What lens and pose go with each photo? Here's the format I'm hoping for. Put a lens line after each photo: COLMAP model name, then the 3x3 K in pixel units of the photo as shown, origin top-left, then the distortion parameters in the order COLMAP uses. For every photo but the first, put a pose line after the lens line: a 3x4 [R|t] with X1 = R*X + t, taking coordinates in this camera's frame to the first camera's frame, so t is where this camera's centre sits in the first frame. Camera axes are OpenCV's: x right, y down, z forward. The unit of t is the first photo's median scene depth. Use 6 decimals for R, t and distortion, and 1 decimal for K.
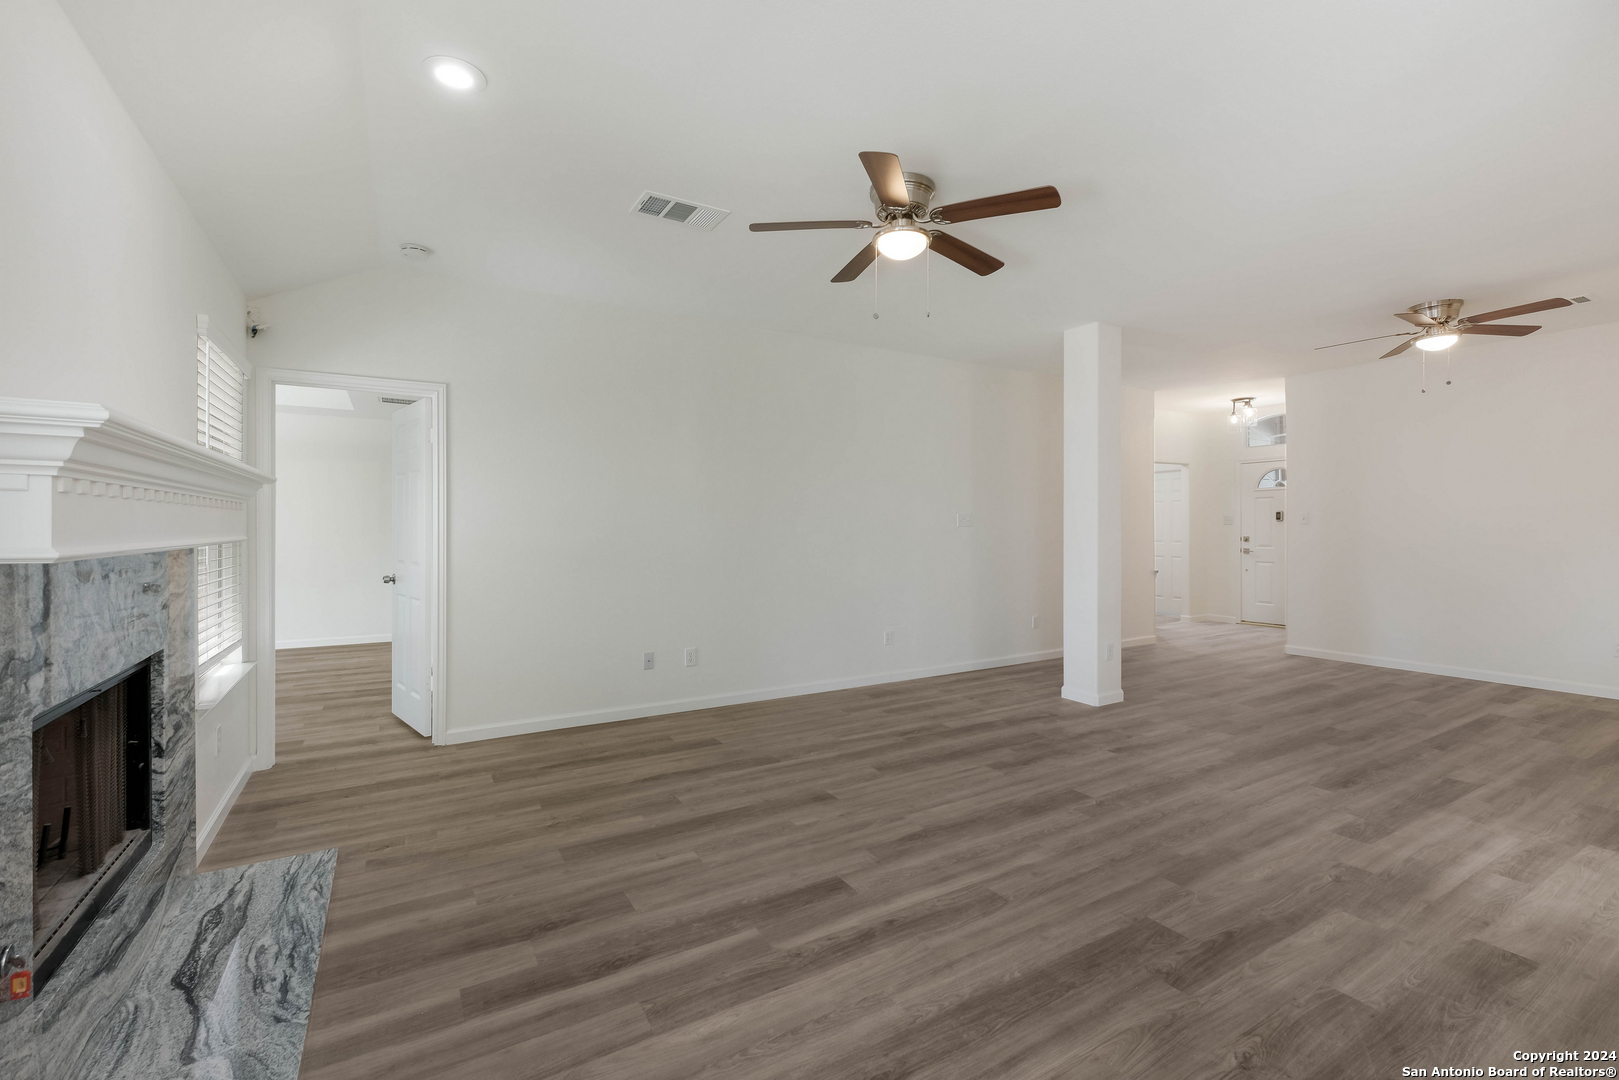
lens RADIAL K [[694.6, 0, 811.9], [0, 694.6, 541.0], [0, 0, 1]] dist [0.000720, 0.000651]
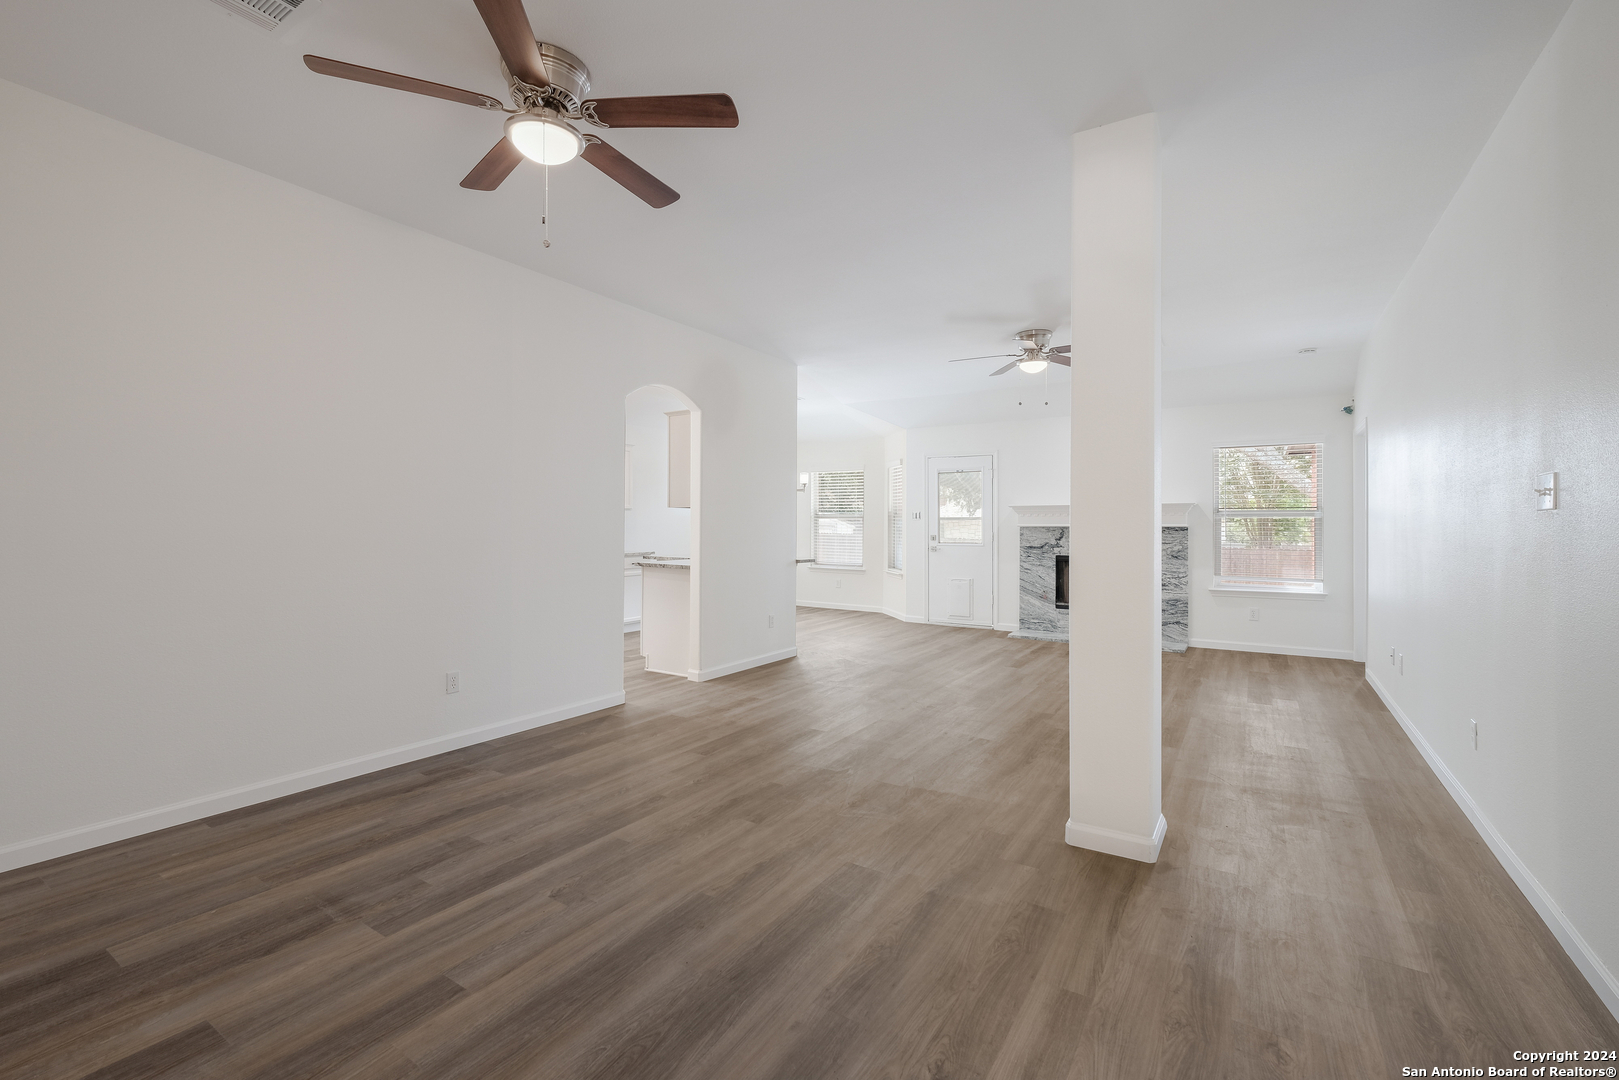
lens RADIAL K [[694.6, 0, 807.8], [0, 694.6, 527.2], [0, 0, 1]] dist [0.000720, 0.000651]
pose [[-0.896484, -0.000996, -0.443074, 1.398008], [-0.010534, 0.999763, 0.019067, -0.028254], [0.442950, 0.021760, -0.896282, 2.253149]]
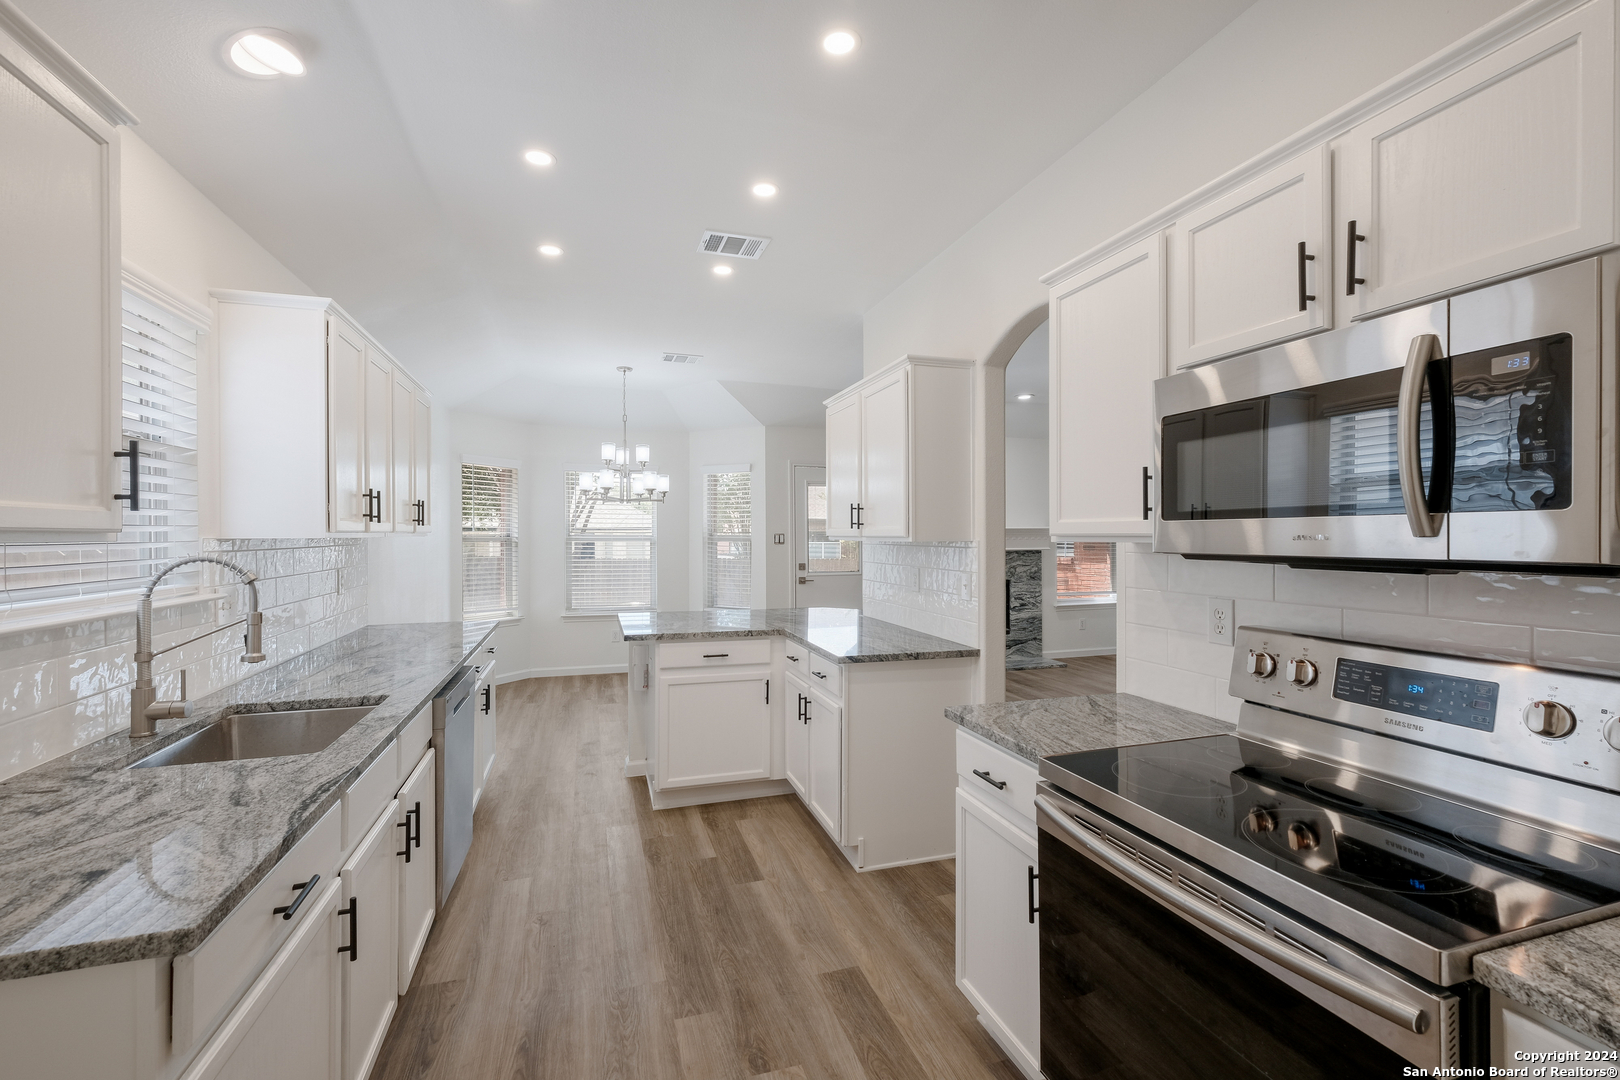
lens RADIAL K [[695.1, 0, 812.4], [0, 695.1, 537.1], [0, 0, 1]] dist [0.000720, 0.000651]
pose [[-0.223445, 0.004136, -0.974708, 1.865200], [-0.017301, 0.999817, 0.008209, -0.050125], [0.974563, 0.018698, -0.223332, 0.543918]]
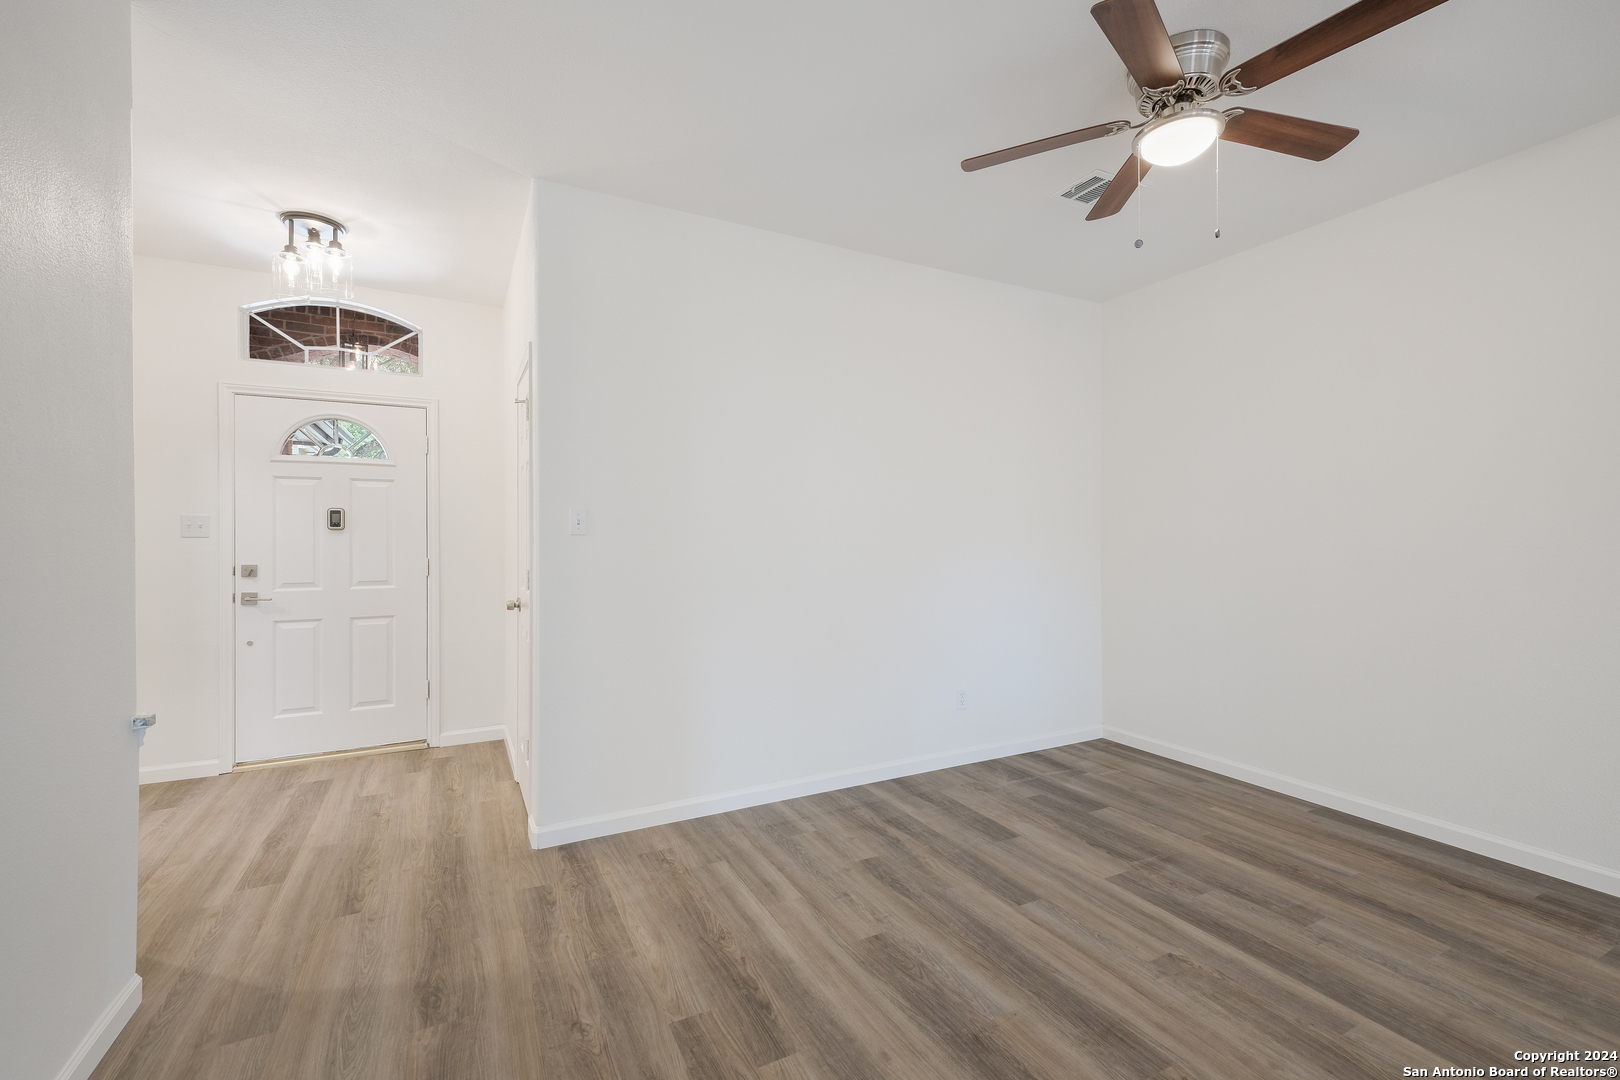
lens RADIAL K [[695.1, 0, 821.3], [0, 695.1, 543.1], [0, 0, 1]] dist [0.000720, 0.000651]
pose [[0.049059, -0.002286, 0.998793, 0.605392], [0.021909, 0.999759, 0.001212, -0.035839], [-0.998556, 0.021823, 0.049097, 1.779803]]
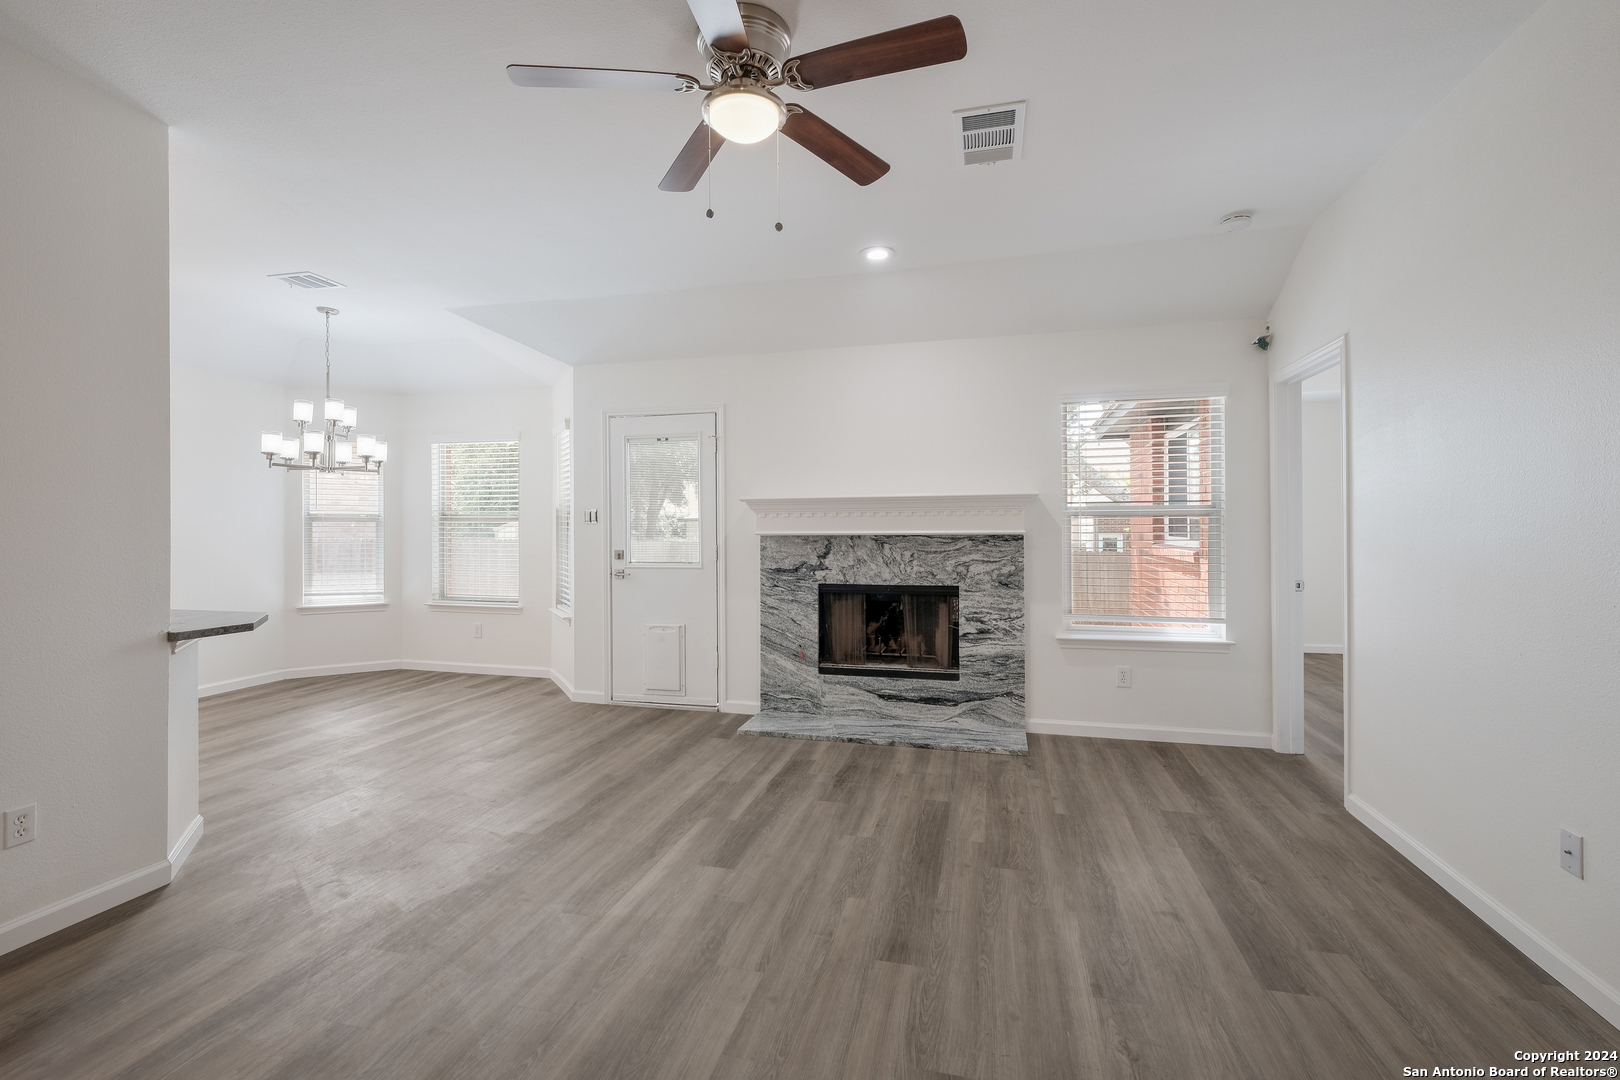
lens RADIAL K [[695.1, 0, 816.3], [0, 695.1, 528.3], [0, 0, 1]] dist [0.000720, 0.000651]
pose [[-0.710562, 0.003340, -0.703627, 0.539622], [-0.008710, 0.999870, 0.013542, -0.026049], [0.703581, 0.015751, -0.710441, 1.461020]]
